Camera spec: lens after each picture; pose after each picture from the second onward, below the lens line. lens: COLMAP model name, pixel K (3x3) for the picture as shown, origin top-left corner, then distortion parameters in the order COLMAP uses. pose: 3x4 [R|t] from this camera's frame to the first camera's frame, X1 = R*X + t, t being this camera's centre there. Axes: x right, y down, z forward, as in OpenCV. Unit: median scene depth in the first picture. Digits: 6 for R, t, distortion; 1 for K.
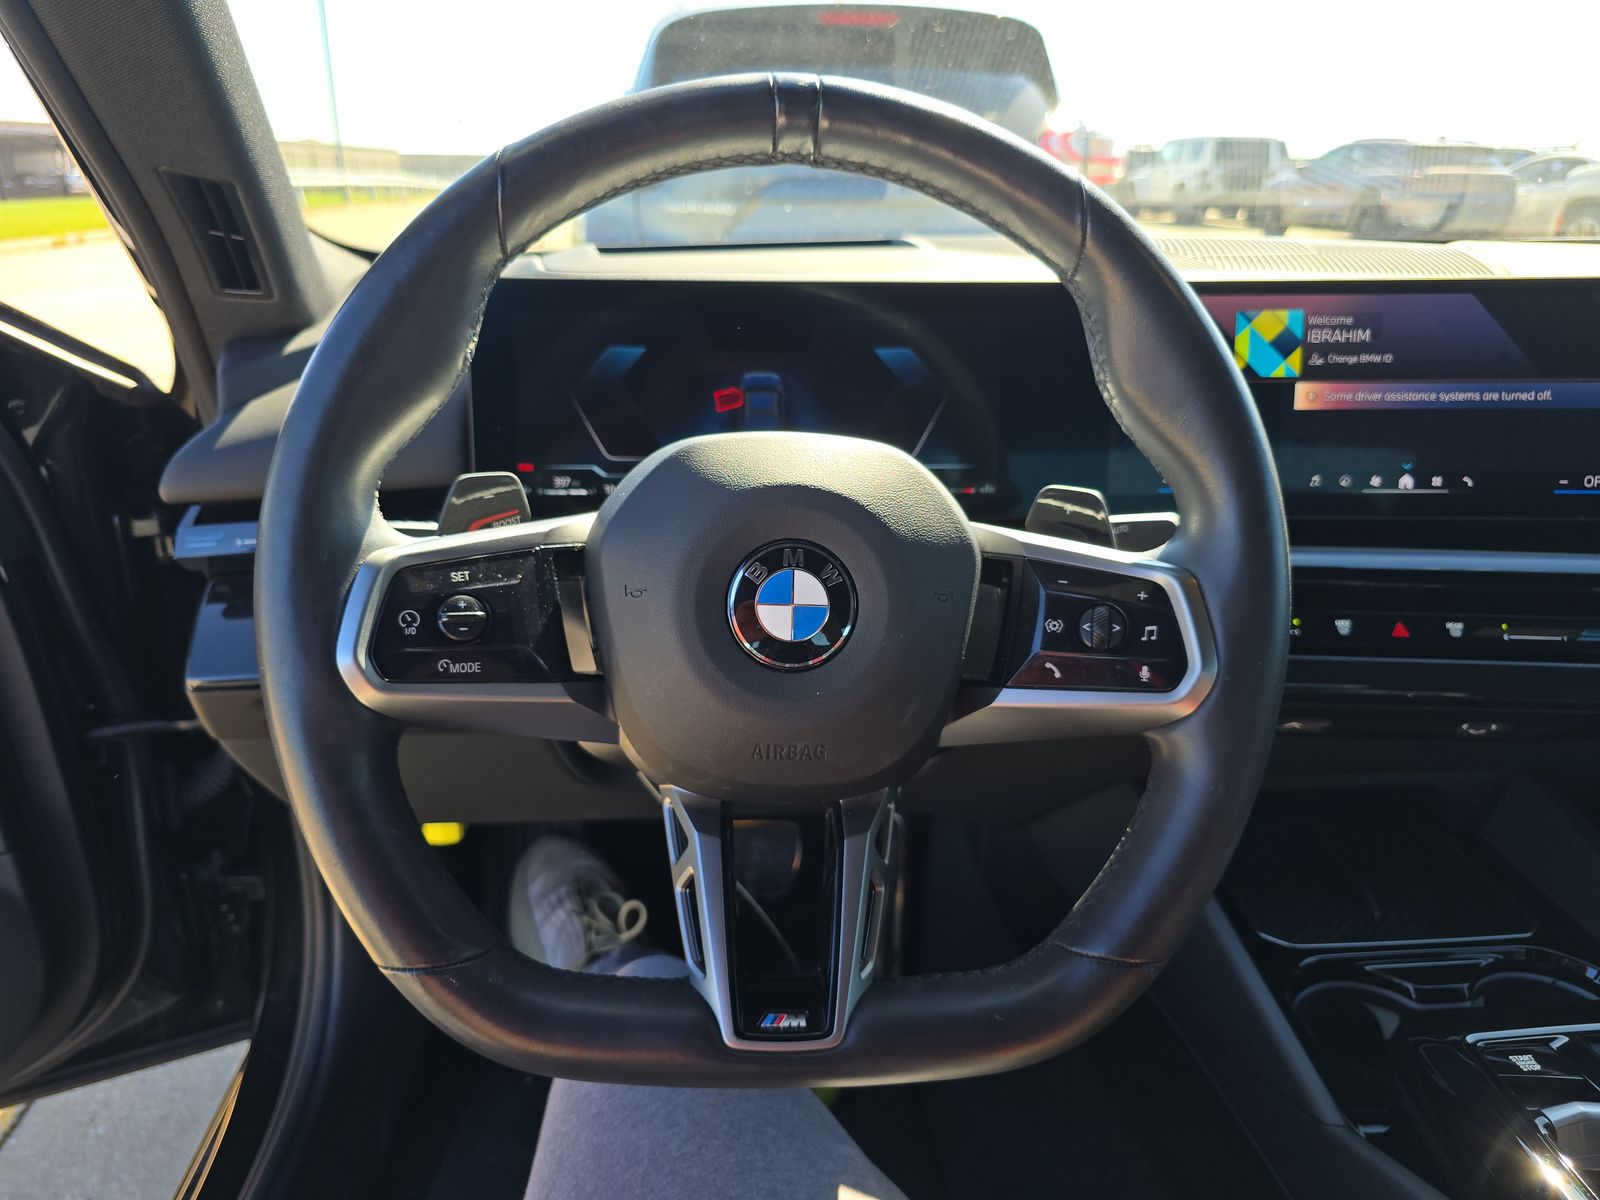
lens RADIAL K [[1109.9, 0, 805.8], [0, 1109.9, 588.1], [0, 0, 1]] dist [0.026149, -0.031590]
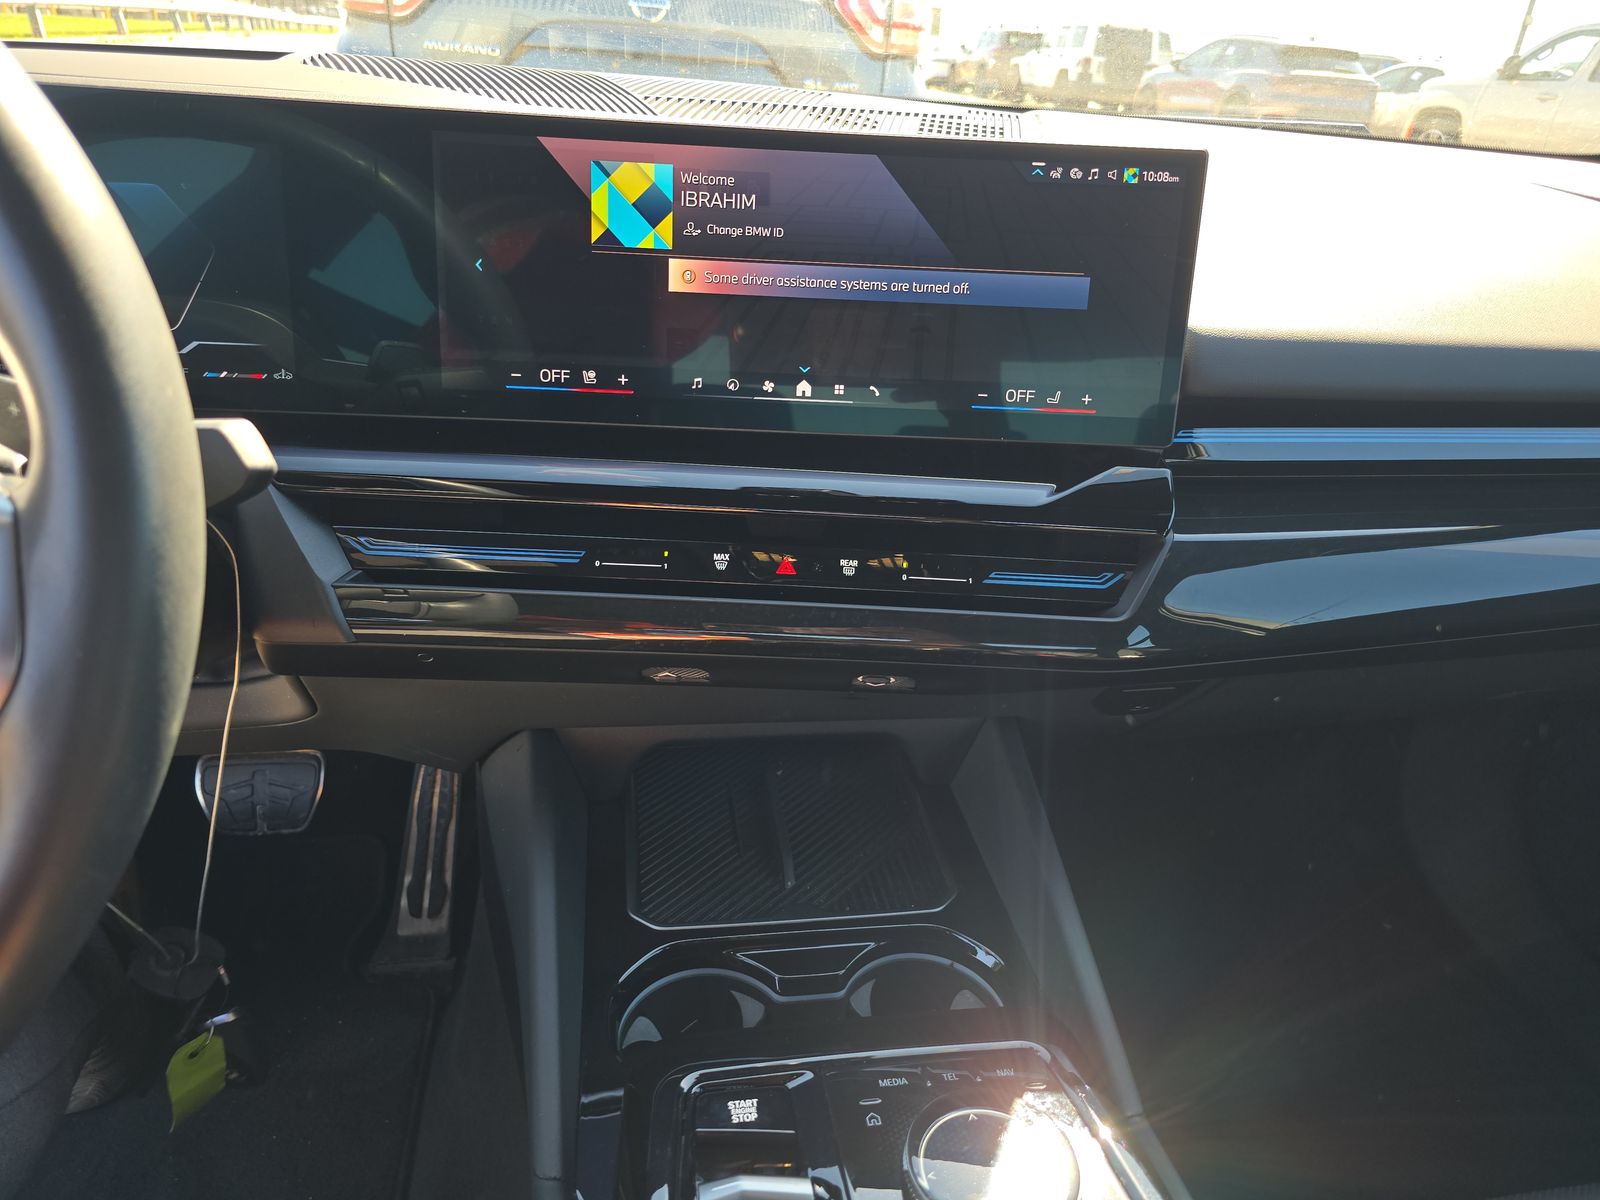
lens RADIAL K [[1109.9, 0, 784.9], [0, 1109.9, 595.4], [0, 0, 1]] dist [0.026149, -0.031590]
pose [[0.994217, 0.016707, 0.106087, 0.444571], [-0.028200, 0.993775, 0.107780, -0.030929], [-0.103626, -0.110149, 0.988498, 0.170352]]
